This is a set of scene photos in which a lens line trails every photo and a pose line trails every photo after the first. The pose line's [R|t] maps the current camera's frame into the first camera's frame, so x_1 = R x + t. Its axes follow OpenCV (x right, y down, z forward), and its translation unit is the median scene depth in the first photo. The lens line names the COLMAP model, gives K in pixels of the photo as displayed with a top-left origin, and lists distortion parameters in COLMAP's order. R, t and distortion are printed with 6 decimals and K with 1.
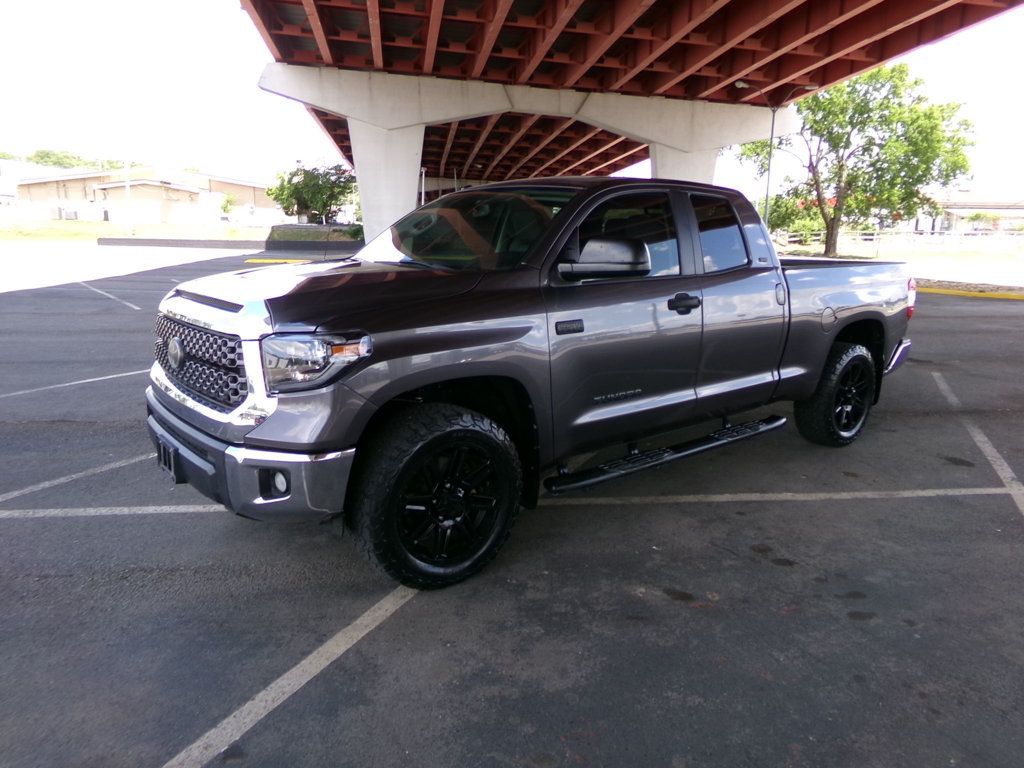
lens RADIAL K [[696.3, 0, 510.3], [0, 696.3, 376.4], [0, 0, 1]] dist [-0.002533, 0.024046]
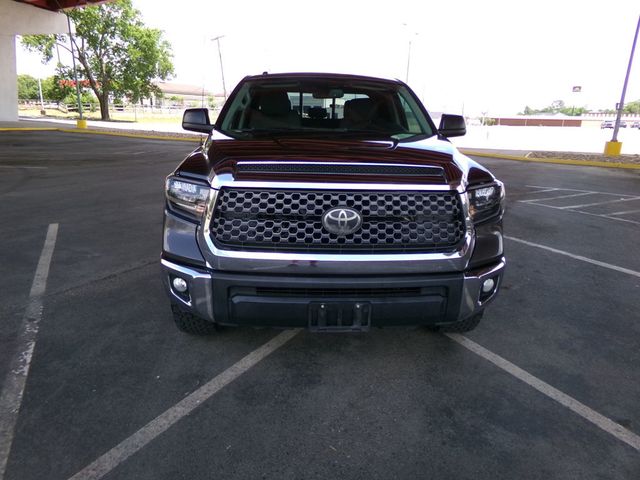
lens RADIAL K [[435.2, 0, 314.4], [0, 435.2, 241.0], [0, 0, 1]] dist [-0.002533, 0.024046]
pose [[0.587970, -0.214976, 0.779793, -0.087640], [0.135880, 0.976587, 0.166774, -0.010120], [-0.797388, 0.007900, 0.603415, 0.052446]]
